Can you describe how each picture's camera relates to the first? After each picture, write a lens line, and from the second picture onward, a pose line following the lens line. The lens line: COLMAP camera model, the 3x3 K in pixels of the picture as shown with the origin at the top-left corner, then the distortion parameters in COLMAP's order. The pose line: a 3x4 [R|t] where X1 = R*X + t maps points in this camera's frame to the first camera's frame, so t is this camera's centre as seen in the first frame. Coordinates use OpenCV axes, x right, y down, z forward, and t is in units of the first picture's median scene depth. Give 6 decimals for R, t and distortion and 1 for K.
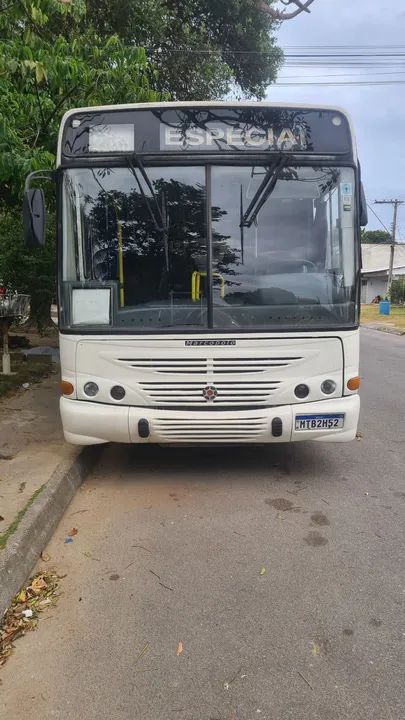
lens RADIAL K [[584.3, 0, 225.4], [0, 584.3, 360.1], [0, 0, 1]] dist [0.001366, 0.002047]
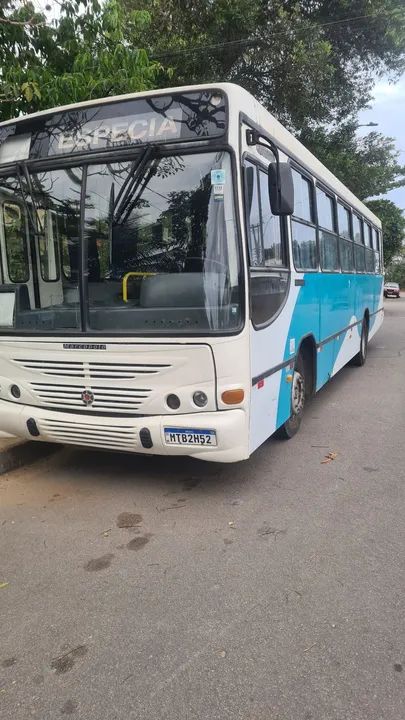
lens RADIAL K [[584.3, 0, 225.4], [0, 584.3, 360.1], [0, 0, 1]] dist [0.001366, 0.002047]
pose [[0.909123, 0.037459, -0.414840, 0.590185], [-0.033670, 0.999298, 0.016445, -0.030278], [0.415164, -0.000983, 0.909746, 0.200273]]
